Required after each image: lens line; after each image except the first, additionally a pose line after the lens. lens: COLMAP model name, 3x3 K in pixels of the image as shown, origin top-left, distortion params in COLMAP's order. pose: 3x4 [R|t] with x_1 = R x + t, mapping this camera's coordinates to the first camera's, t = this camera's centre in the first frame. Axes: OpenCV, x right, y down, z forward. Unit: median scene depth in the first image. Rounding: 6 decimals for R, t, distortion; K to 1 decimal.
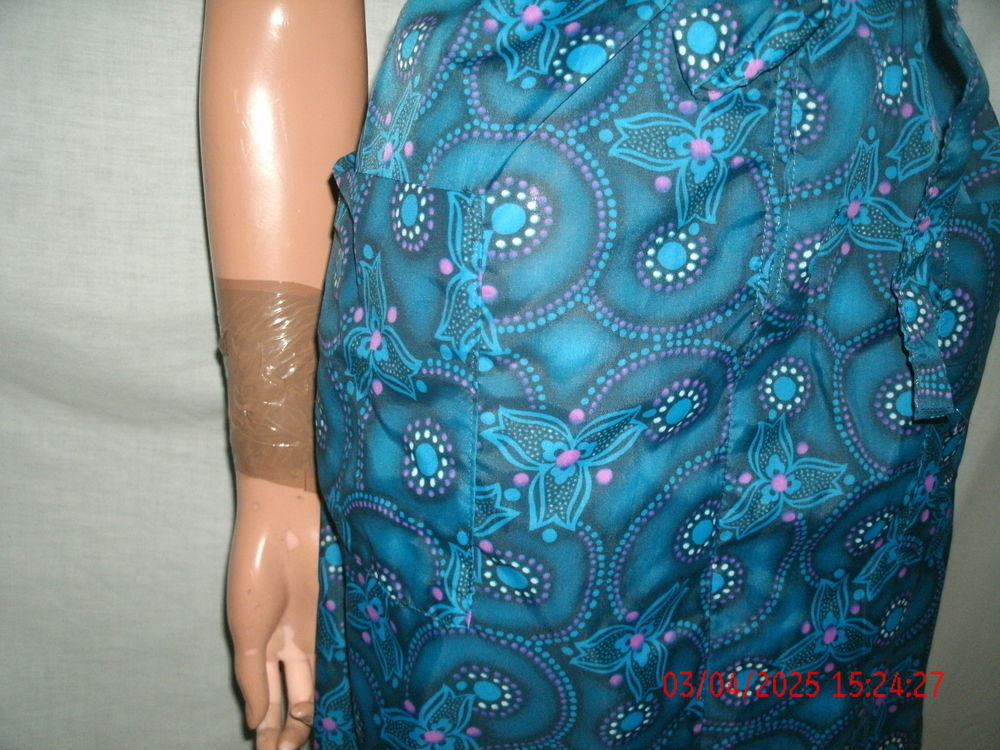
lens RADIAL K [[1041.6, 0, 500.0], [0, 1041.6, 375.0], [0, 0, 1]] dist [-0.228242, 0.018769]
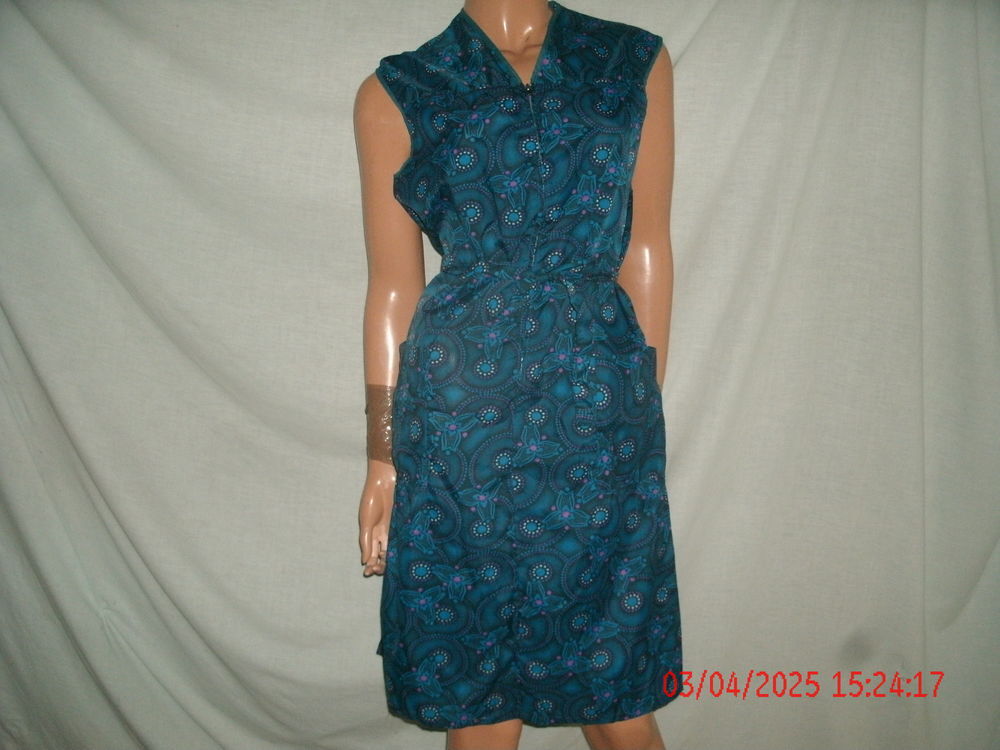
lens RADIAL K [[1041.6, 0, 500.0], [0, 1041.6, 375.0], [0, 0, 1]] dist [-0.228242, 0.018769]
pose [[0.975210, 0.017471, -0.220591, 0.943583], [-0.063542, 0.977004, -0.203533, 0.583223], [0.211962, 0.212504, 0.953894, -2.180105]]
